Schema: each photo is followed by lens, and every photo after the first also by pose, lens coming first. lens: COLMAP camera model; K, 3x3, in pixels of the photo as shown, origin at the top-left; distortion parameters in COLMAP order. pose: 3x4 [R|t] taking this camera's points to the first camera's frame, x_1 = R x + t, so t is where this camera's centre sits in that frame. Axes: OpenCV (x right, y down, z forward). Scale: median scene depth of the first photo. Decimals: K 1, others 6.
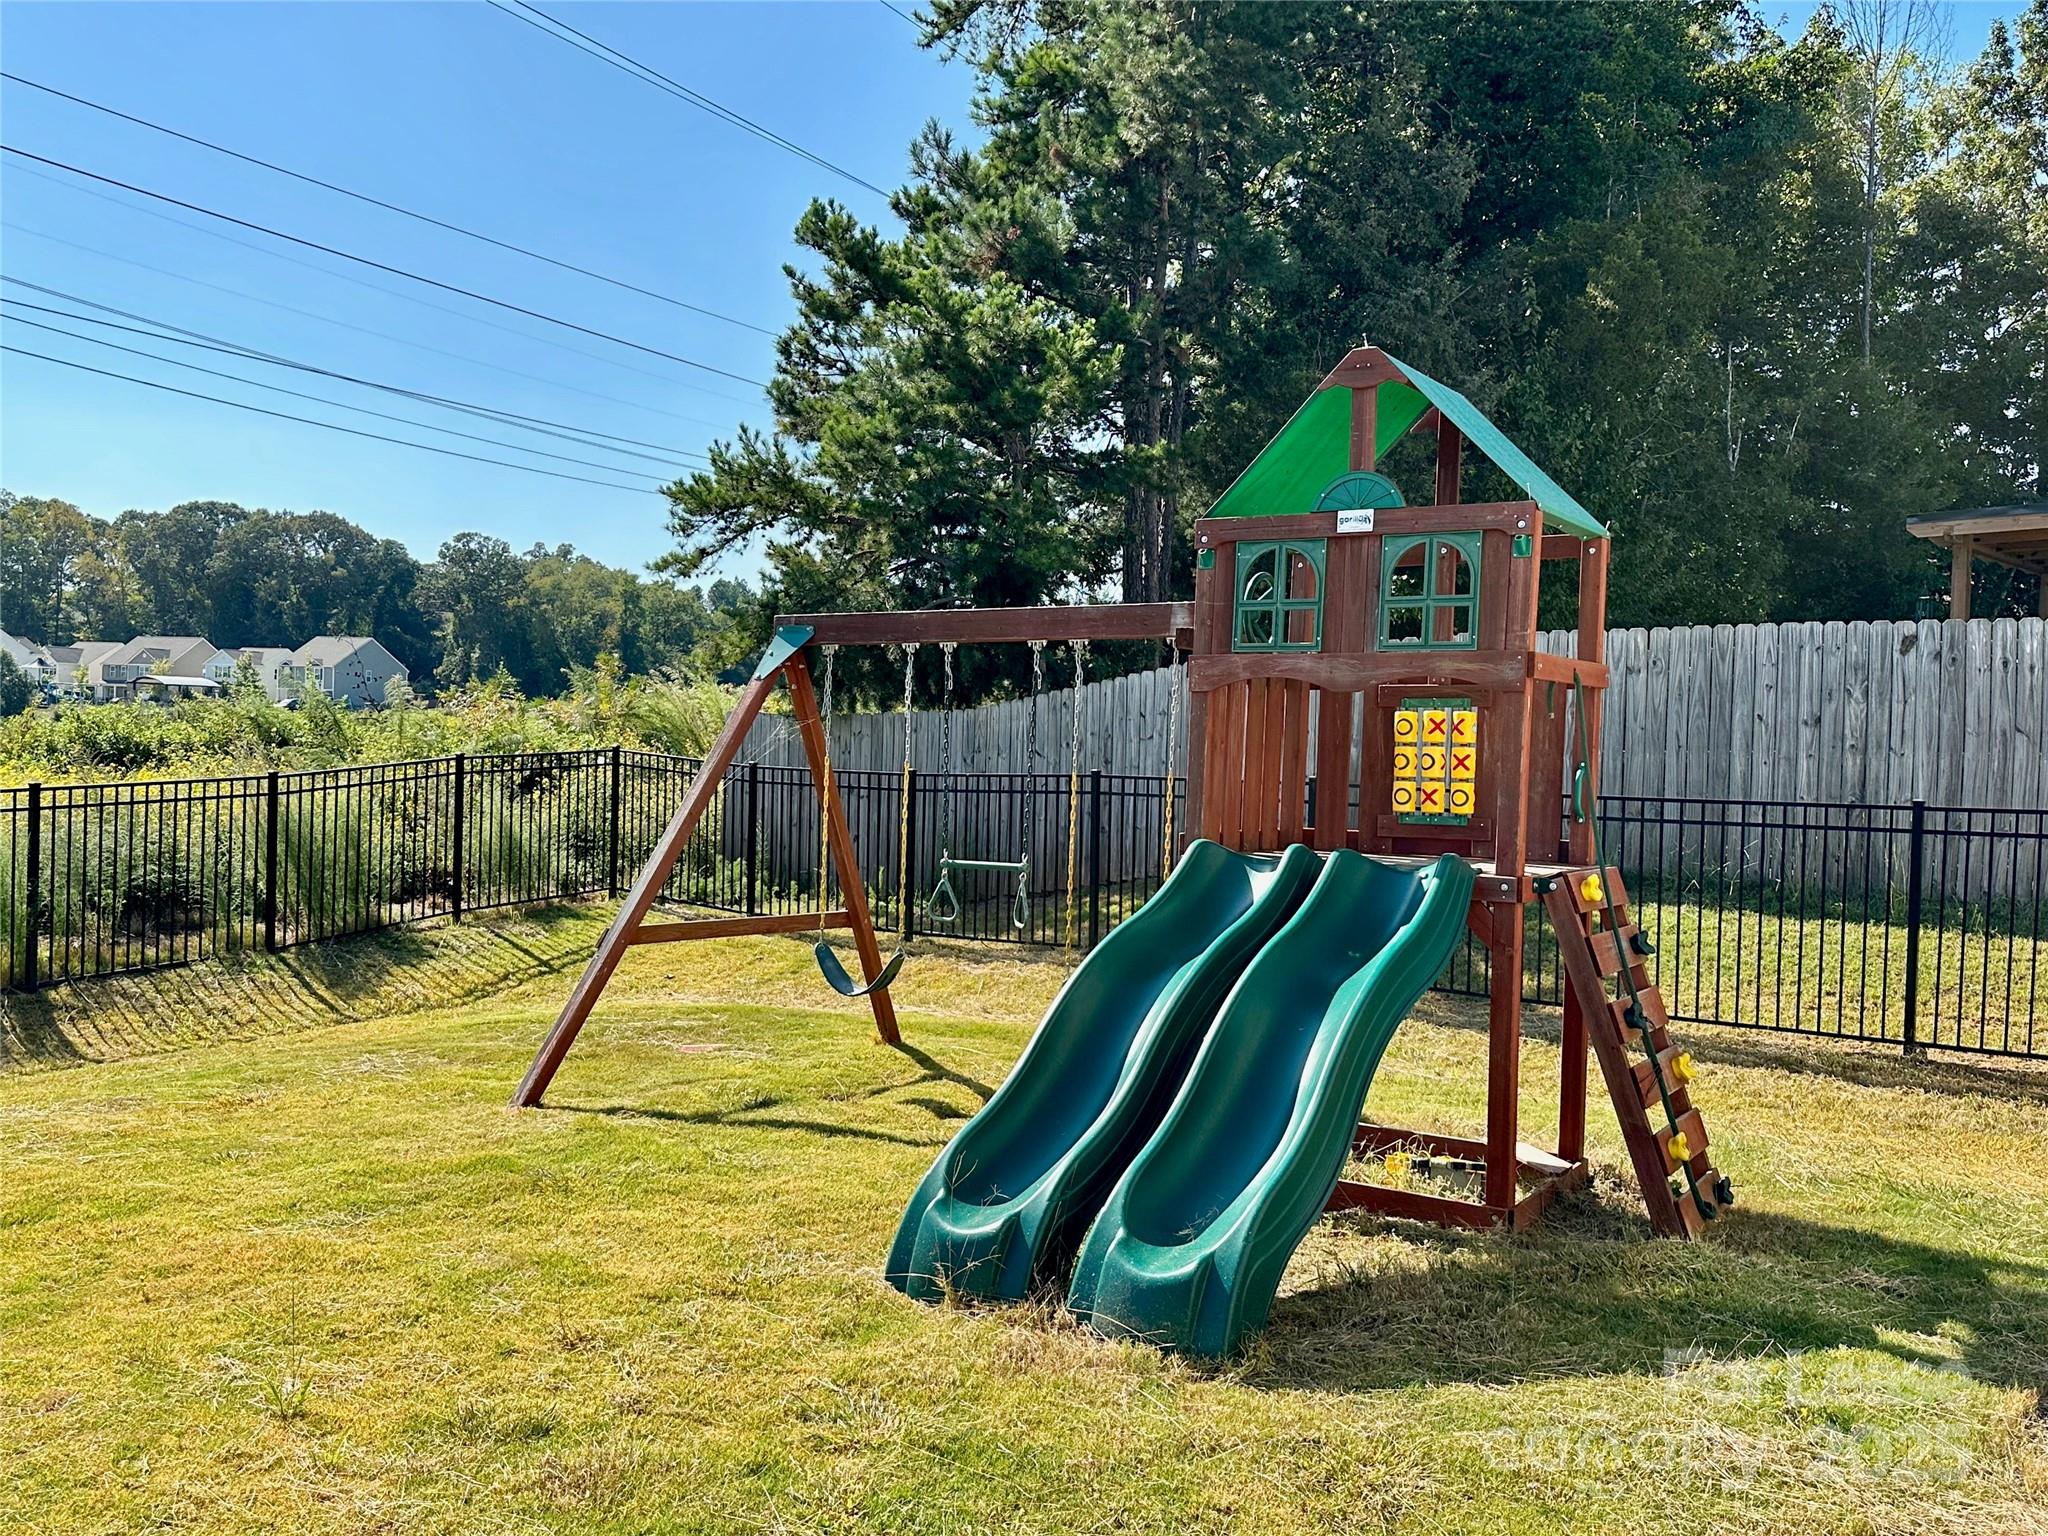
lens RADIAL K [[1742.1, 0, 1024.0], [0, 1742.1, 768.0], [0, 0, 1]] dist [0.102538, -0.155988]
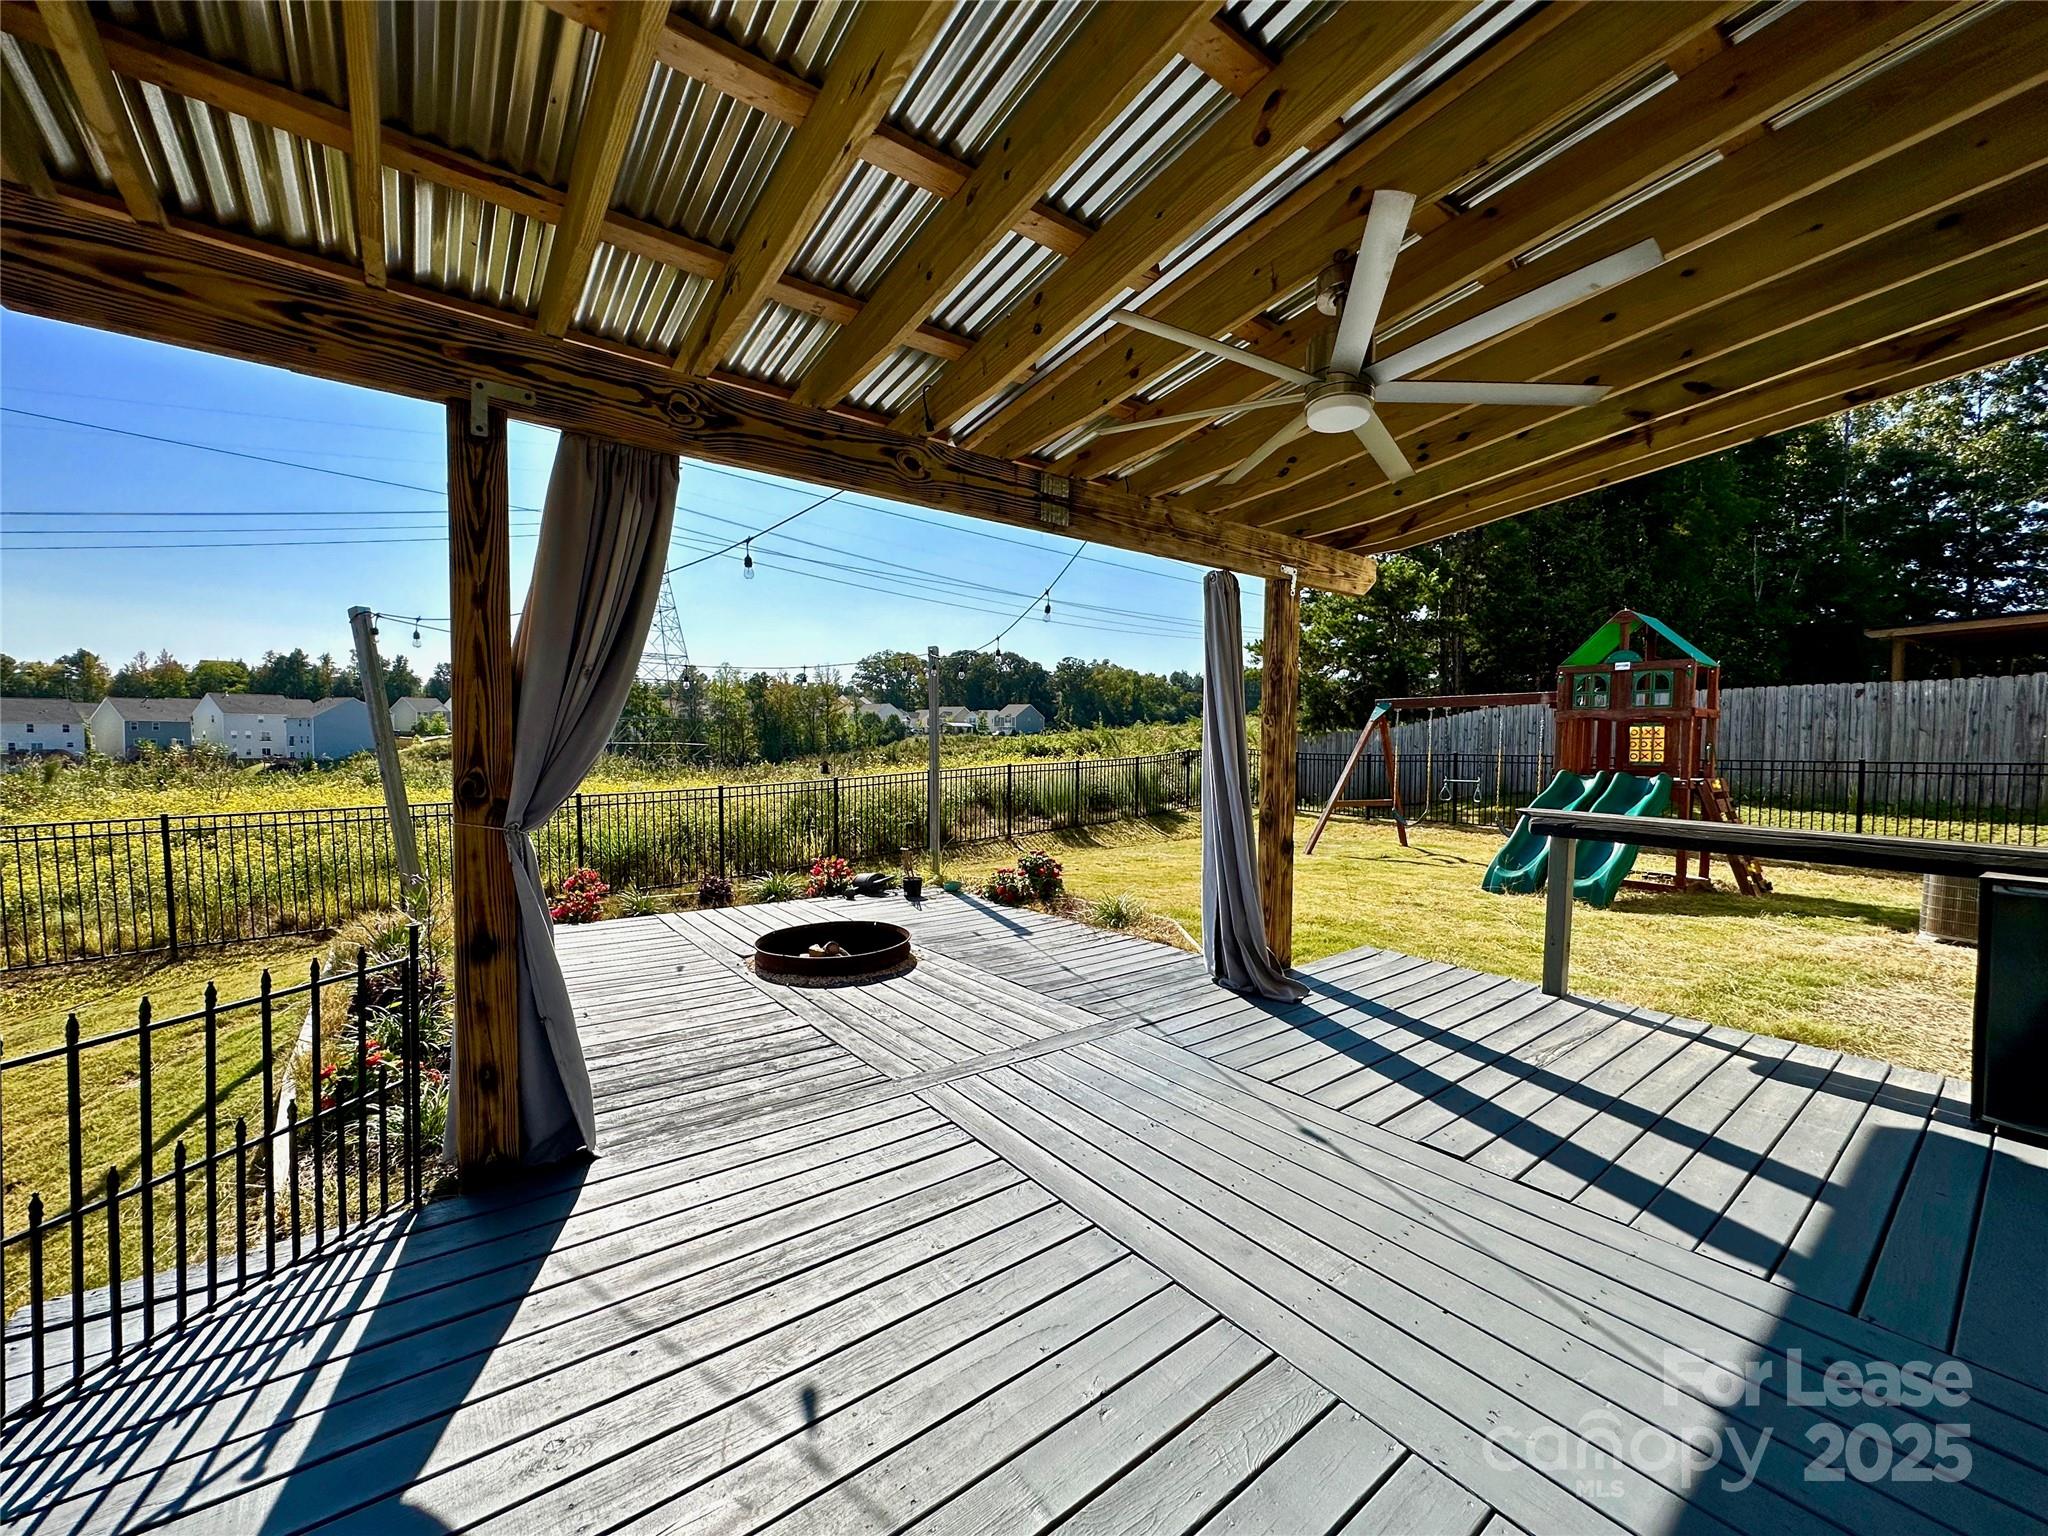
lens RADIAL K [[817.0, 0, 1024.0], [0, 817.0, 768.0], [0, 0, 1]] dist [0.002180, -0.000184]
pose [[0.941353, -0.004675, -0.337390, -0.111186], [0.008360, 0.999920, 0.009469, 0.005565], [0.337319, -0.011734, 0.941317, -0.249991]]
